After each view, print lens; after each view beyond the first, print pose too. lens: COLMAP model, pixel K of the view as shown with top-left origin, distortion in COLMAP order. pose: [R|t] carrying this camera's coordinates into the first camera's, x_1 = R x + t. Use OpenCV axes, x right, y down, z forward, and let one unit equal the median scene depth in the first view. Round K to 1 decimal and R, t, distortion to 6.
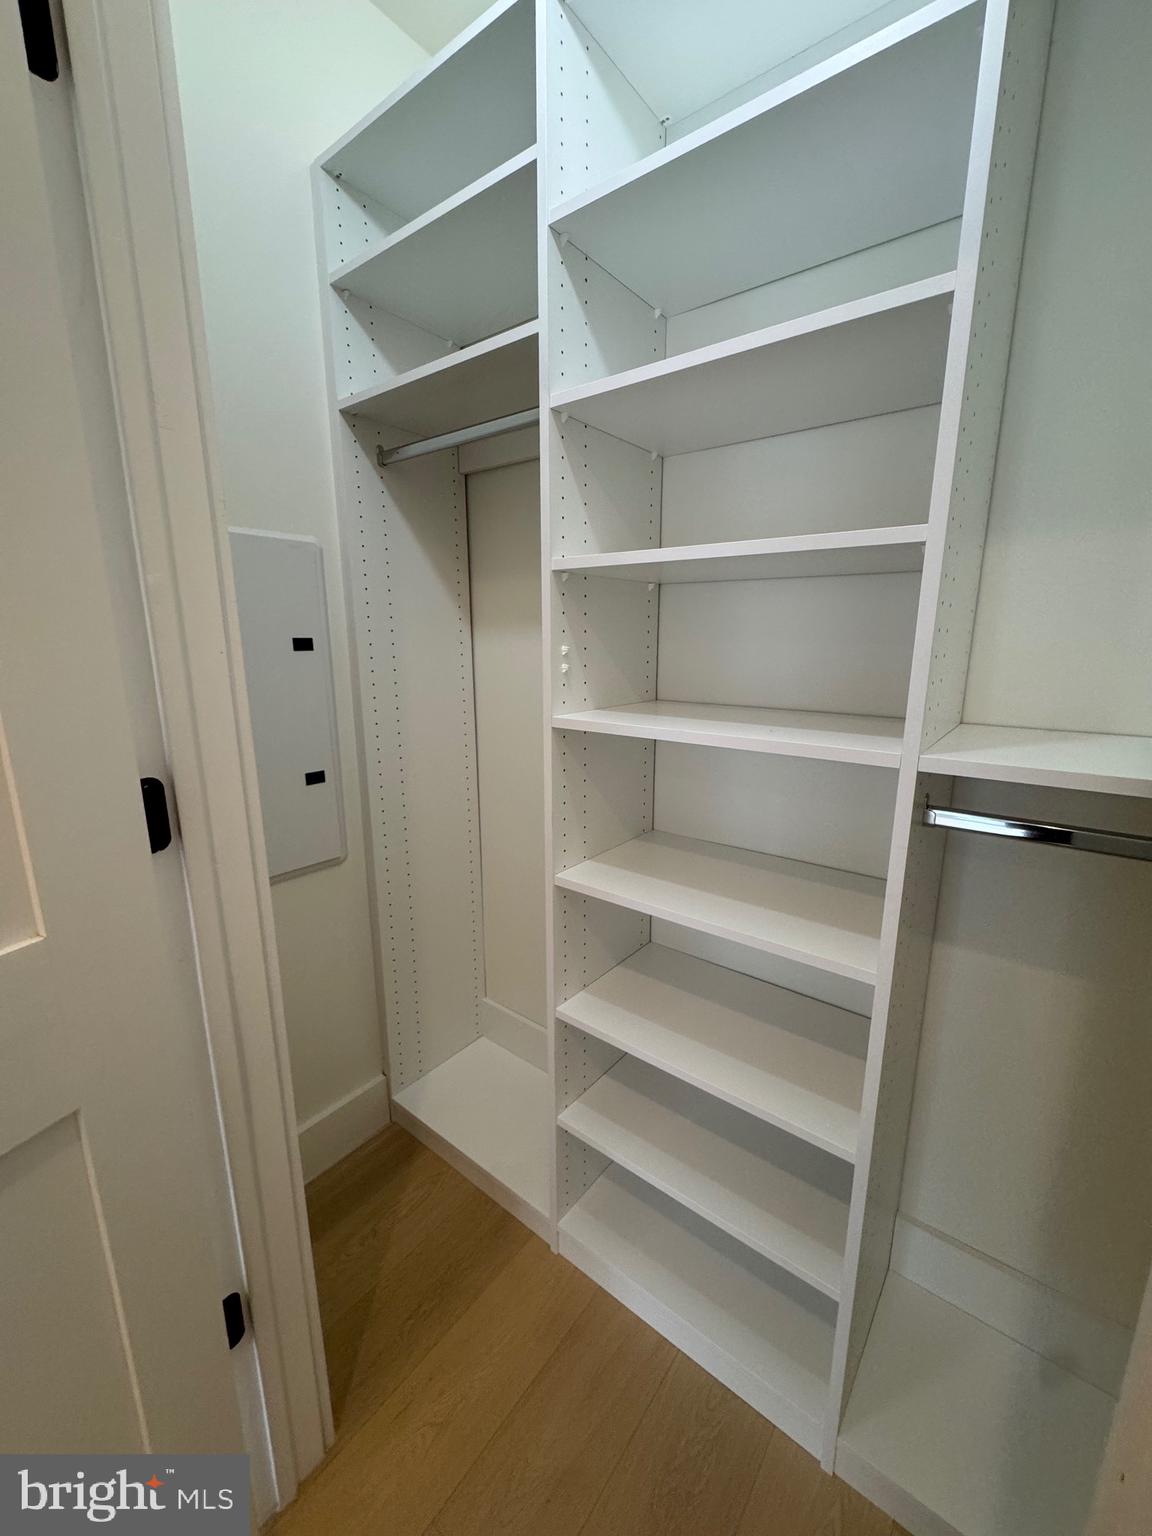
lens RADIAL K [[617.2, 0, 576.0], [0, 617.2, 768.0], [0, 0, 1]] dist [-0.006529, -0.000261]
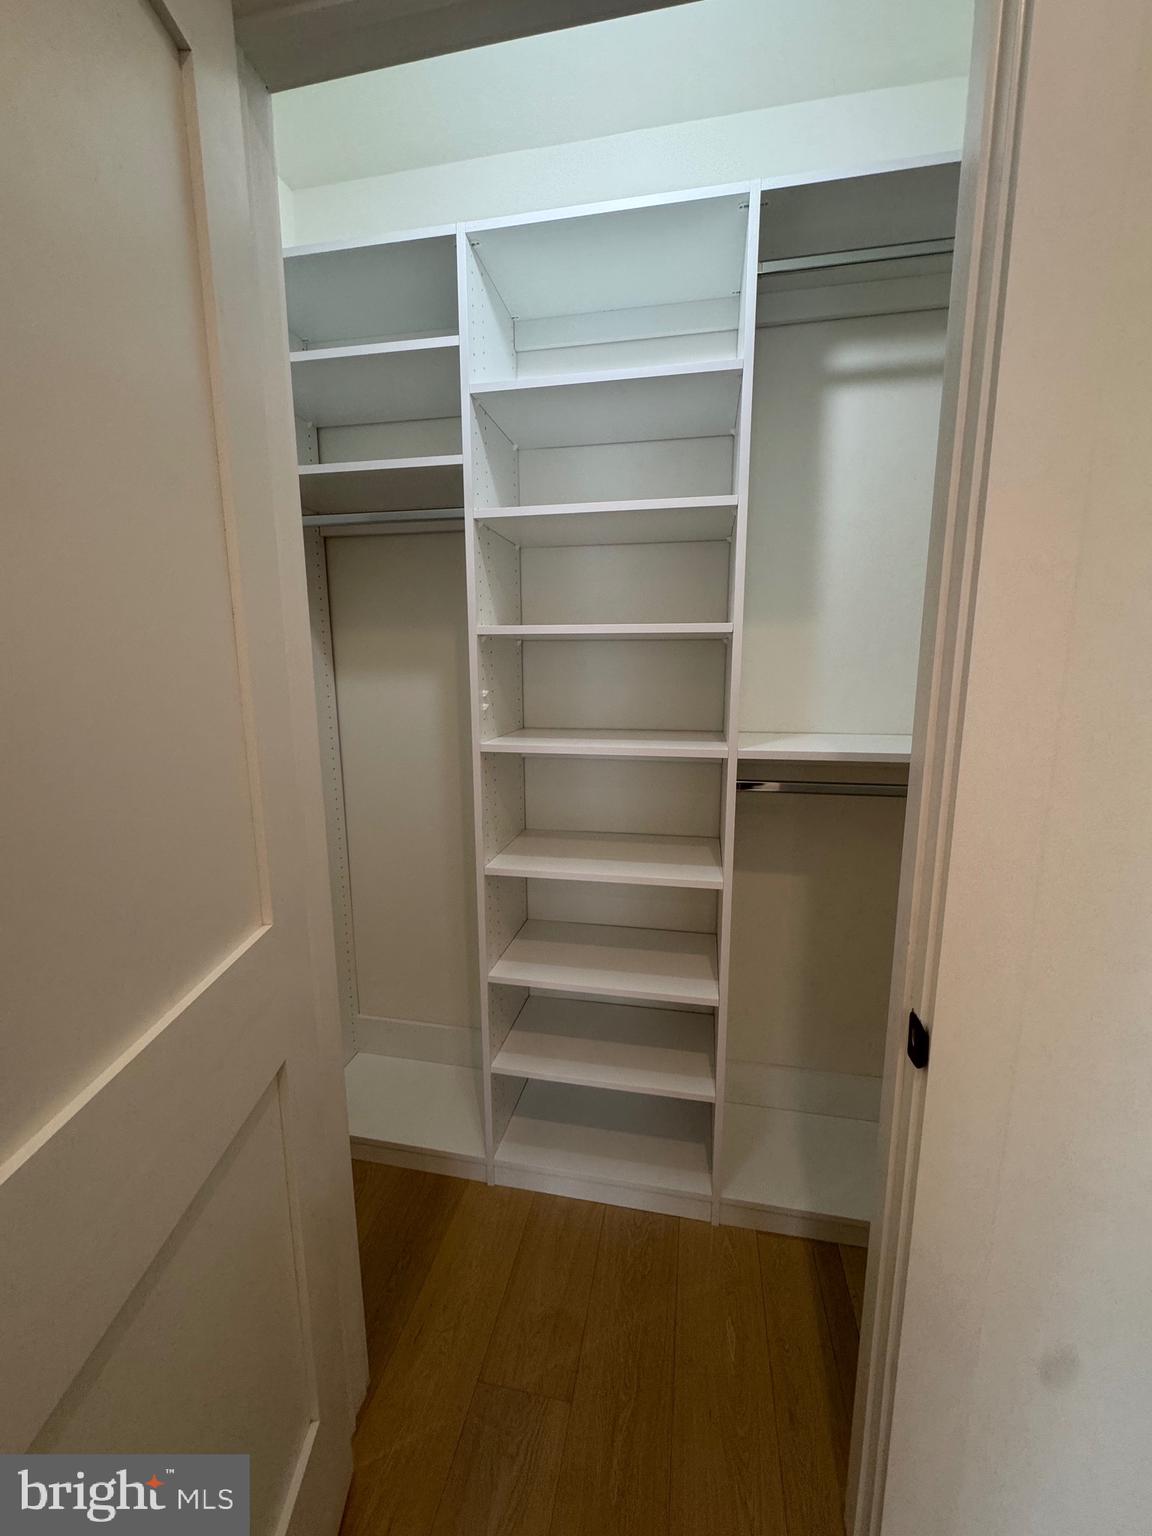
lens RADIAL K [[617.2, 0, 576.0], [0, 617.2, 768.0], [0, 0, 1]] dist [-0.006529, -0.000261]
pose [[0.890222, -0.081707, 0.448139, -0.412635], [0.101714, 0.994598, -0.020715, 0.014744], [-0.444026, 0.064023, 0.893724, -0.240013]]
